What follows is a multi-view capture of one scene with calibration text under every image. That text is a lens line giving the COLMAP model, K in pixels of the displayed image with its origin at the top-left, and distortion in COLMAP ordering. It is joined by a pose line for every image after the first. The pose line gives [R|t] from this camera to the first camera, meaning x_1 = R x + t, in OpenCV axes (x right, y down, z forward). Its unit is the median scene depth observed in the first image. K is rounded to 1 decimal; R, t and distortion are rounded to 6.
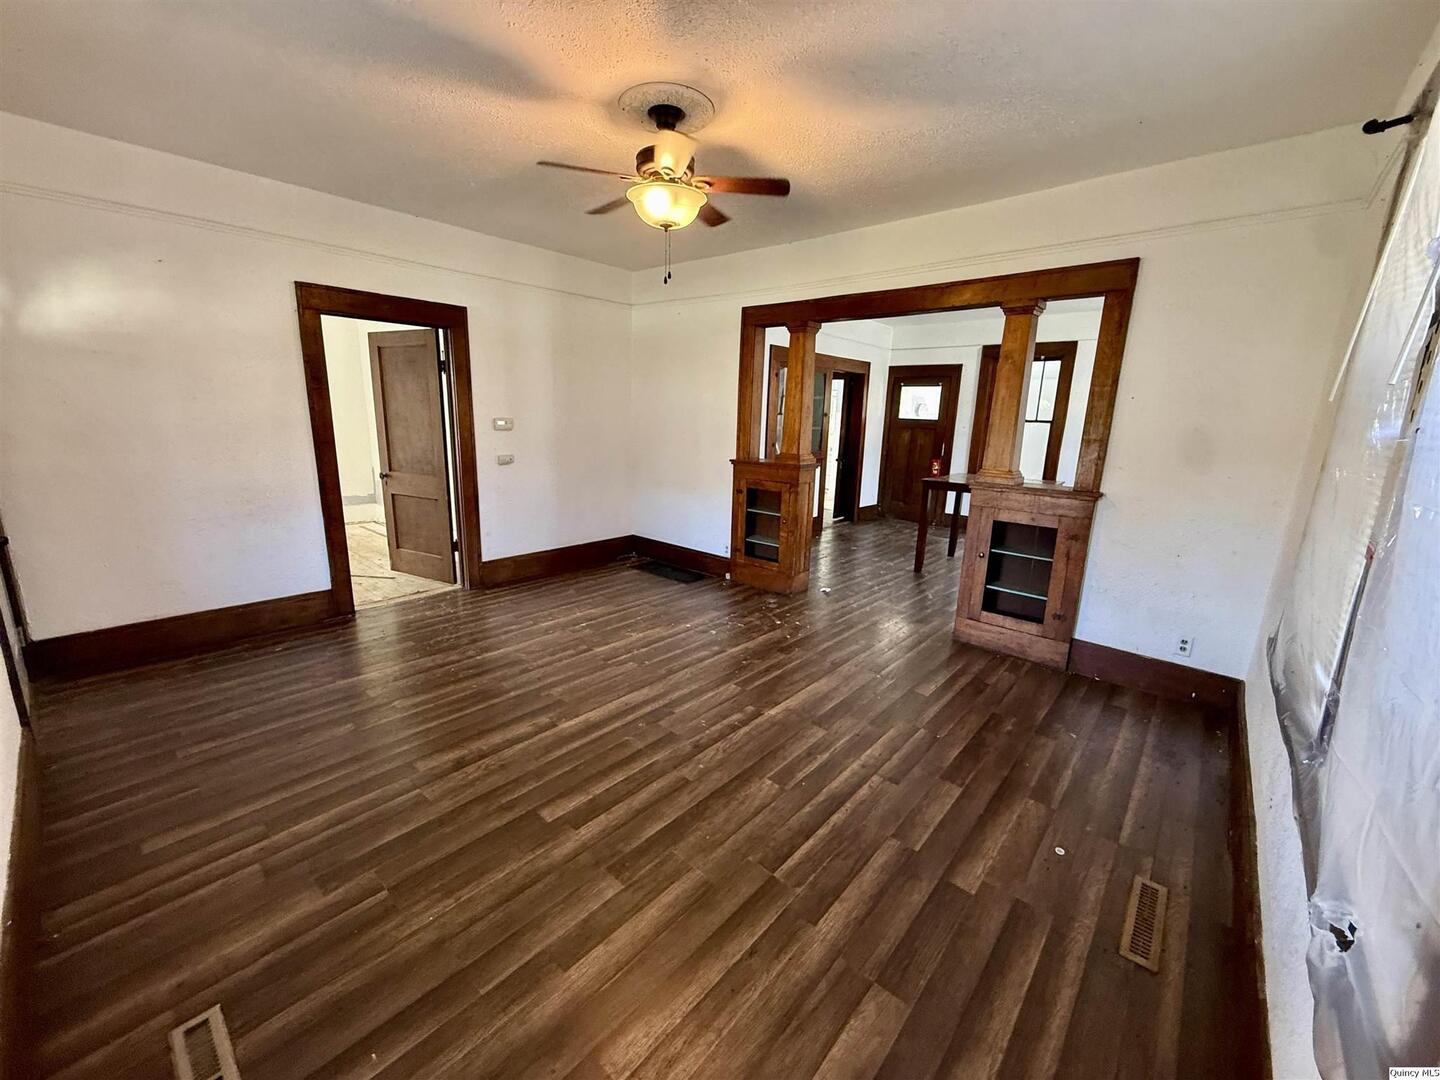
lens RADIAL K [[574.6, 0, 714.0], [0, 574.6, 537.7], [0, 0, 1]] dist [-0.000788, 0.000178]
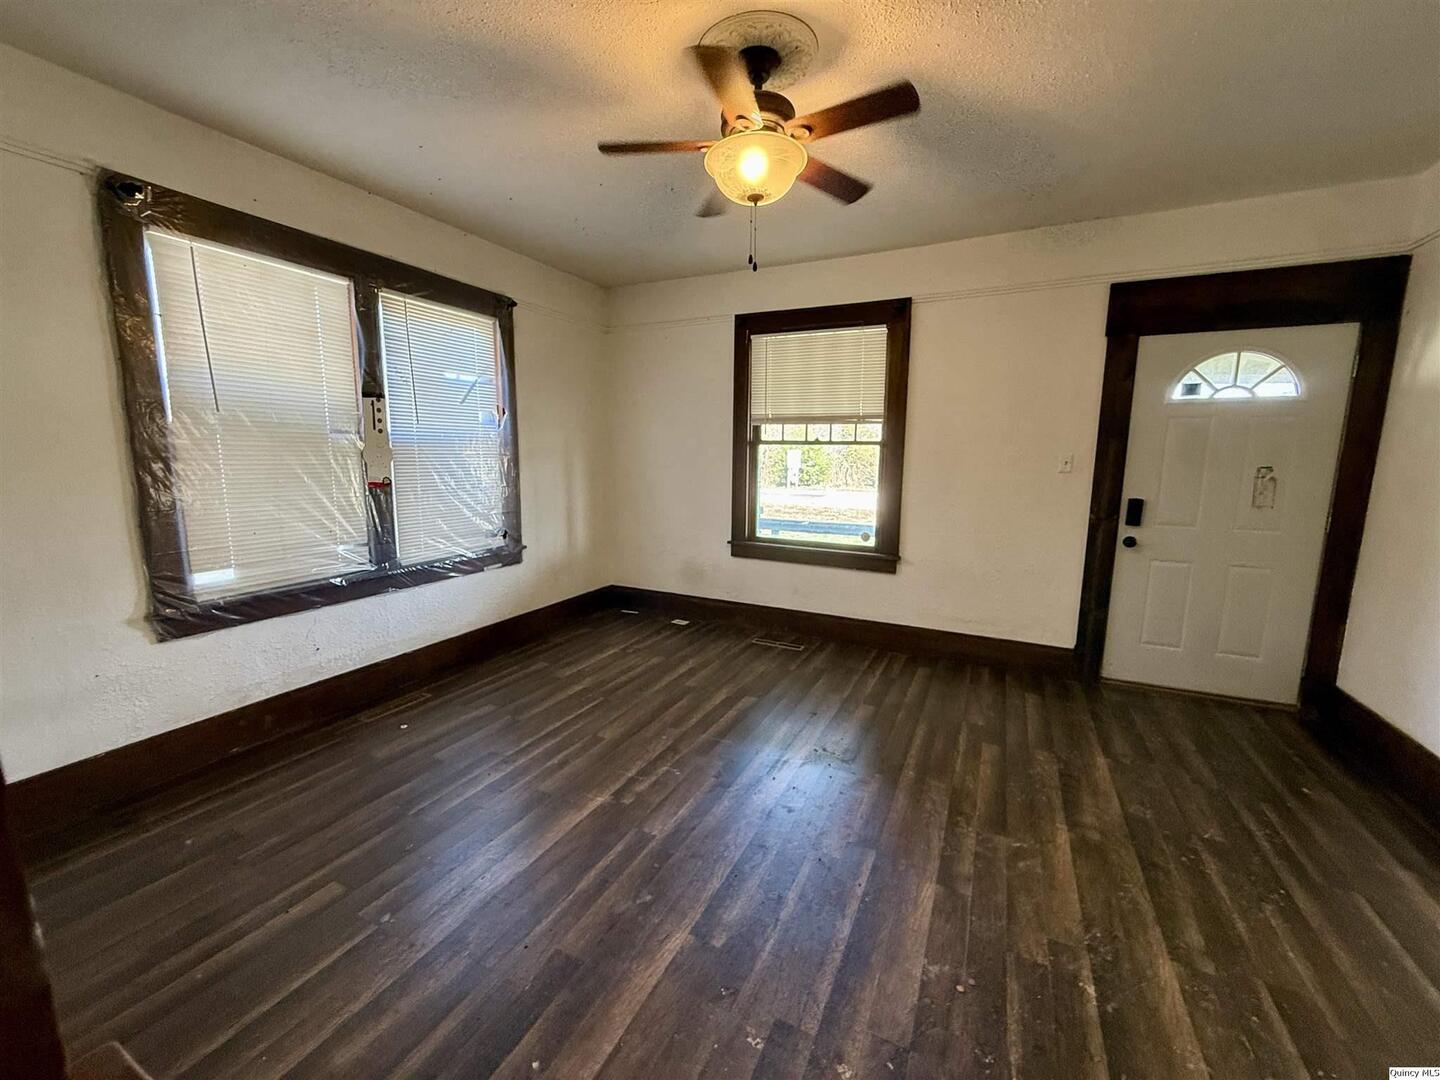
lens RADIAL K [[574.6, 0, 718.5], [0, 574.6, 539.2], [0, 0, 1]] dist [-0.000788, 0.000178]
pose [[-0.963804, 0.001225, -0.266610, 0.112765], [-0.092993, 0.935645, 0.340472, -0.238736], [0.249869, 0.352941, -0.901664, 1.195439]]
